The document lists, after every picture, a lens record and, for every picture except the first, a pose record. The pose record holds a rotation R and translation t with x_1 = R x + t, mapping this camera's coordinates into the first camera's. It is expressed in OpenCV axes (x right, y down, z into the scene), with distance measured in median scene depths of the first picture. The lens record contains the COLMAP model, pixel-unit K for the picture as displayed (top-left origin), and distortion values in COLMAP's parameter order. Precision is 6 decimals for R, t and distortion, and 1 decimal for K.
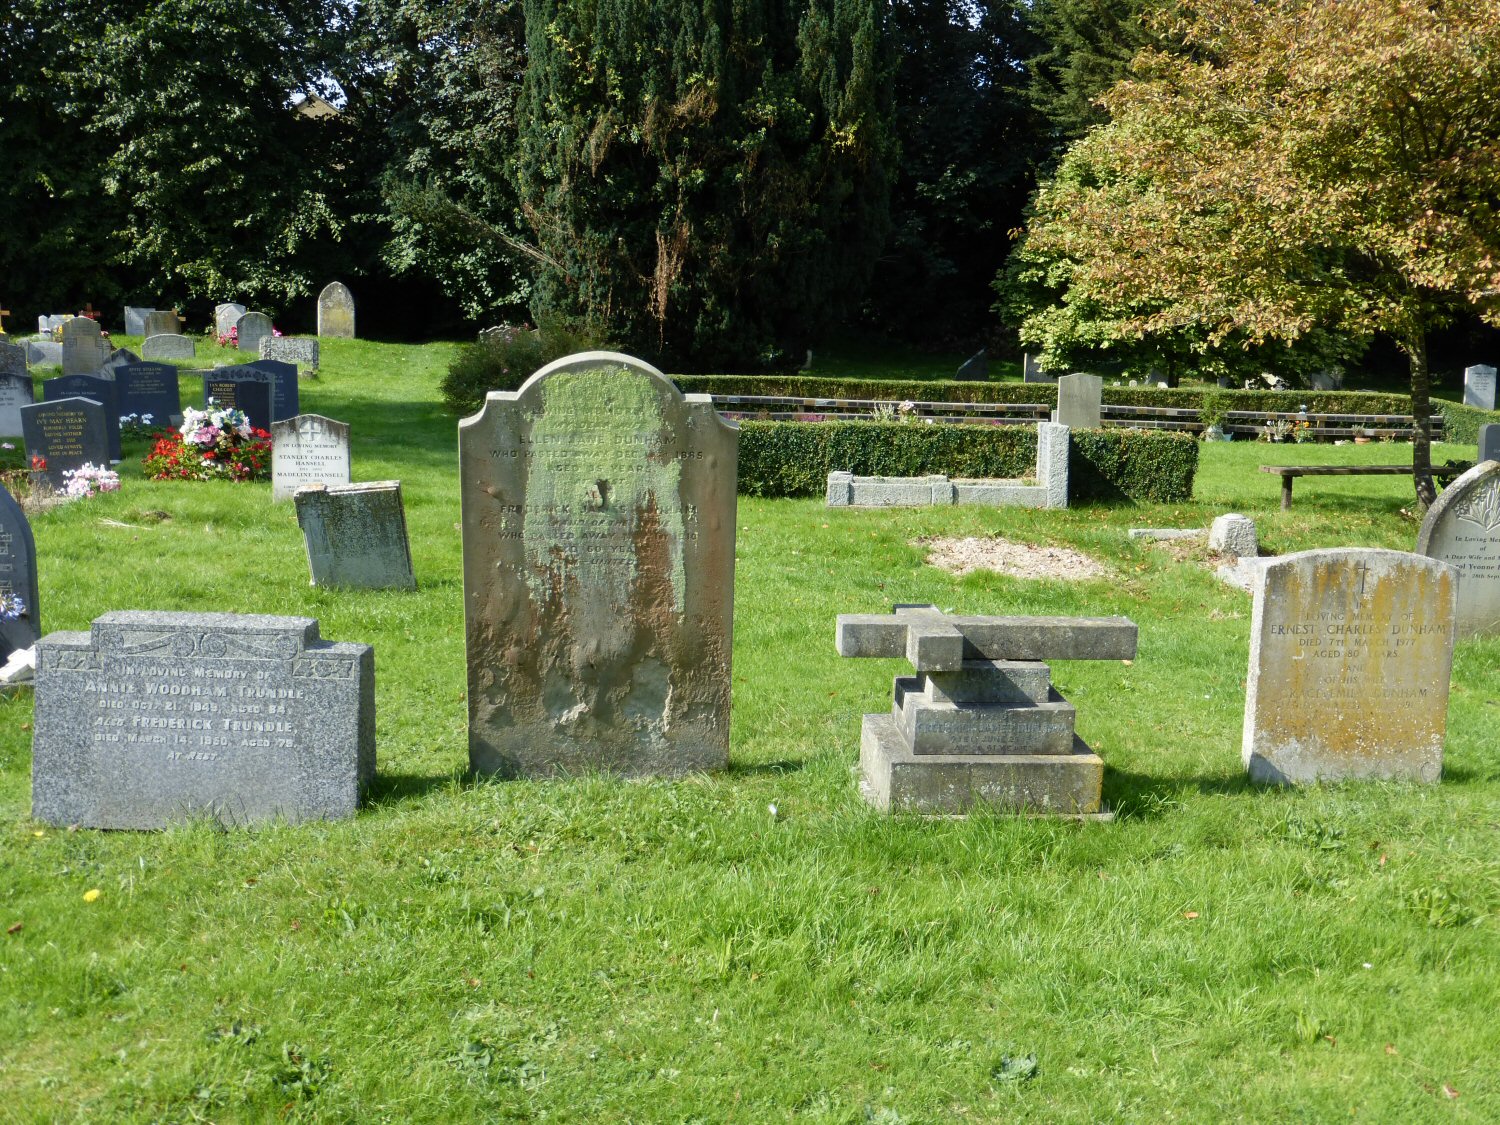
lens RADIAL K [[1638.9, 0, 722.0], [0, 1638.9, 563.8], [0, 0, 1]] dist [0.006876, 0.059351]
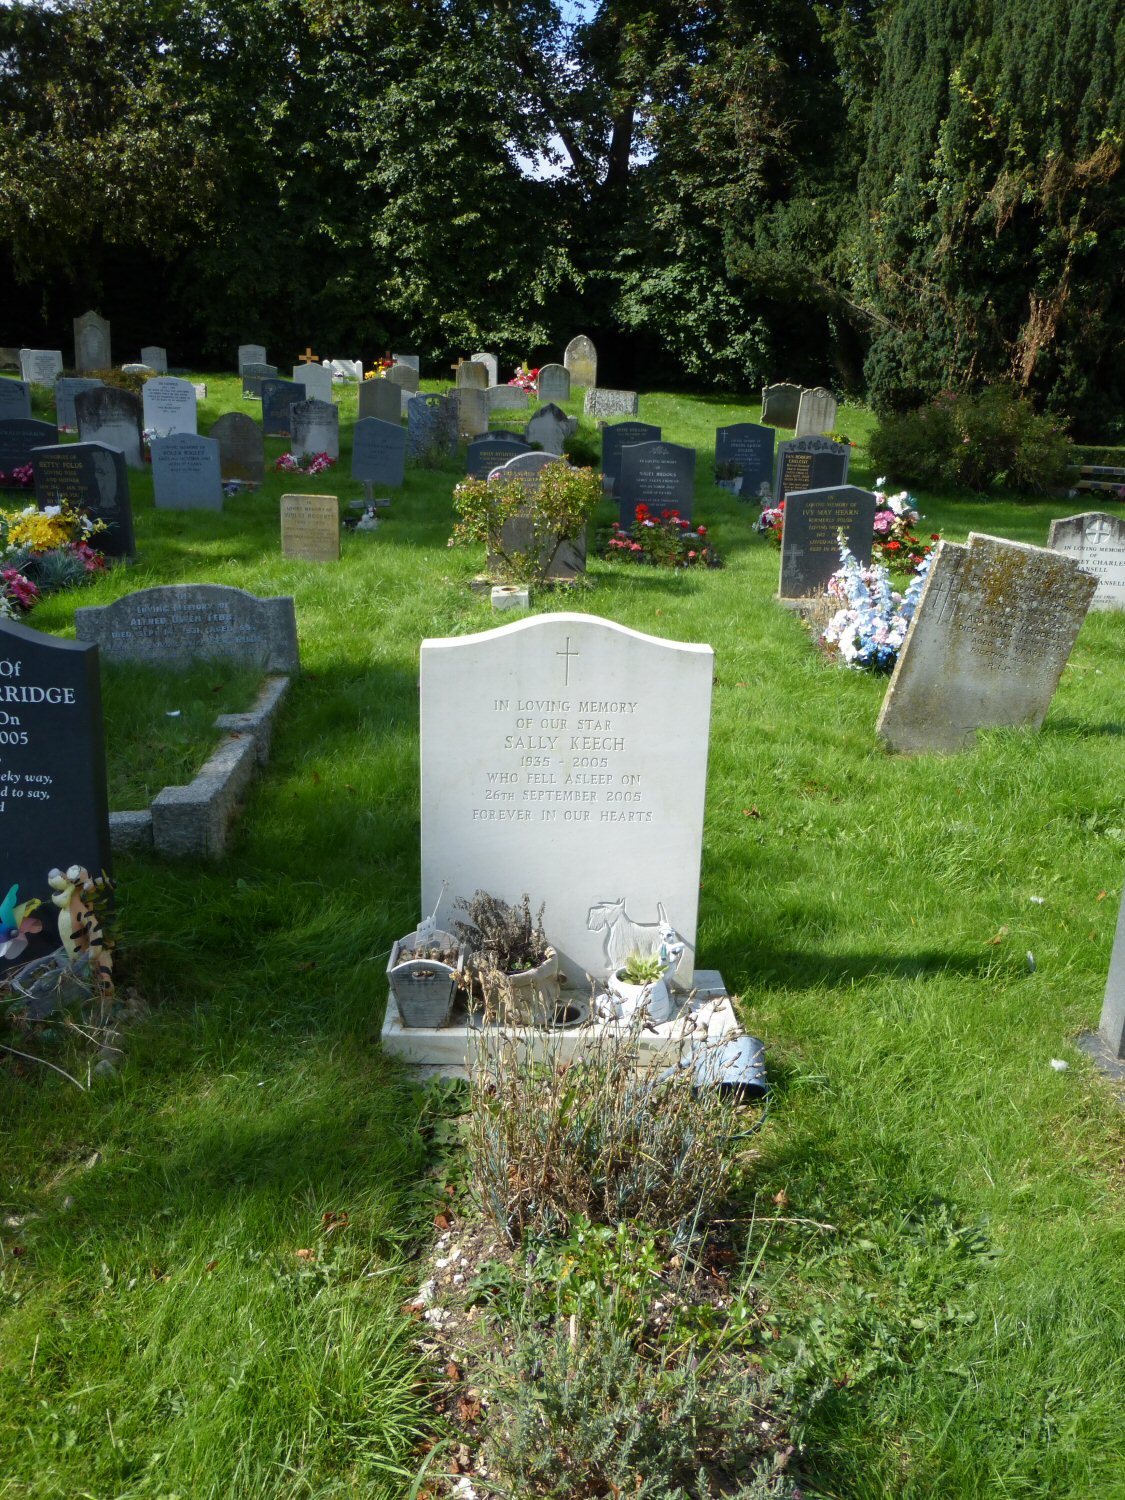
lens RADIAL K [[1298.4, 0, 526.2], [0, 1298.4, 747.8], [0, 0, 1]] dist [-0.014595, 0.016288]
pose [[0.994515, 0.053916, -0.089630, -0.425693], [-0.040975, 0.989244, 0.140416, -0.045827], [0.096237, -0.135973, 0.986027, 0.250953]]
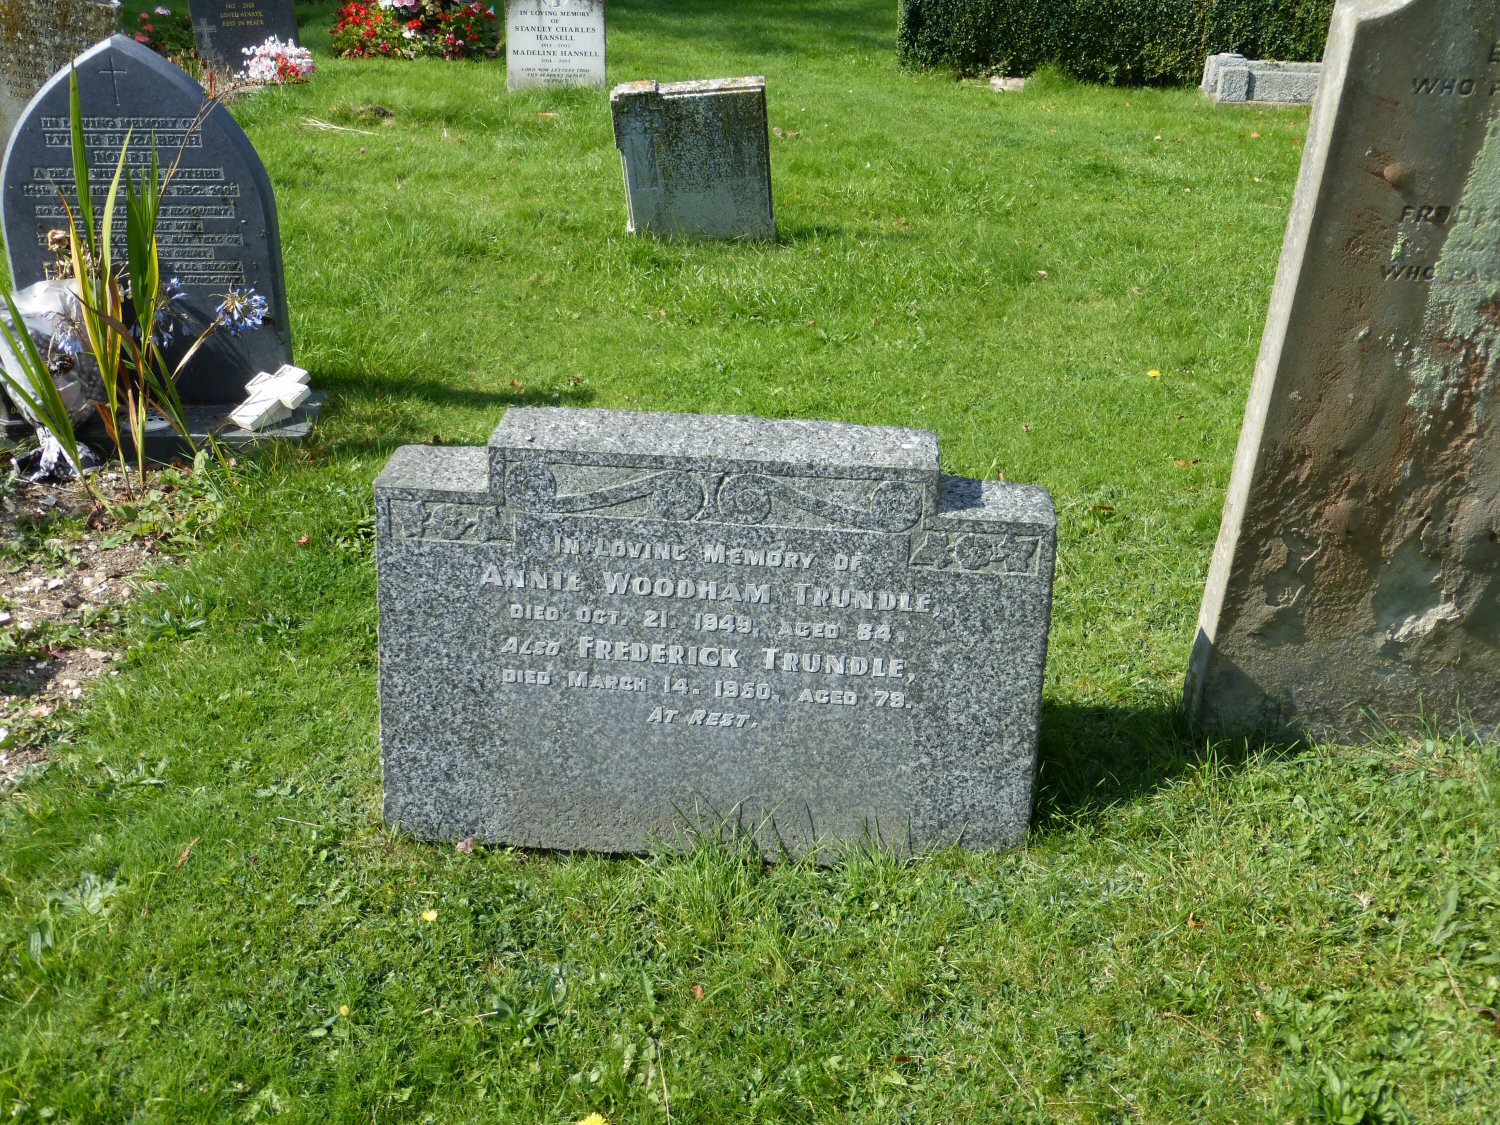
lens RADIAL K [[1619.6, 0, 750.0], [0, 1619.6, 562.5], [0, 0, 1]] dist [-0.014438, 0.006802]
pose [[0.998161, 0.026703, -0.054428, -0.100554], [-0.011736, 0.965896, 0.258664, -0.018844], [0.059479, -0.257550, 0.964433, 0.194679]]
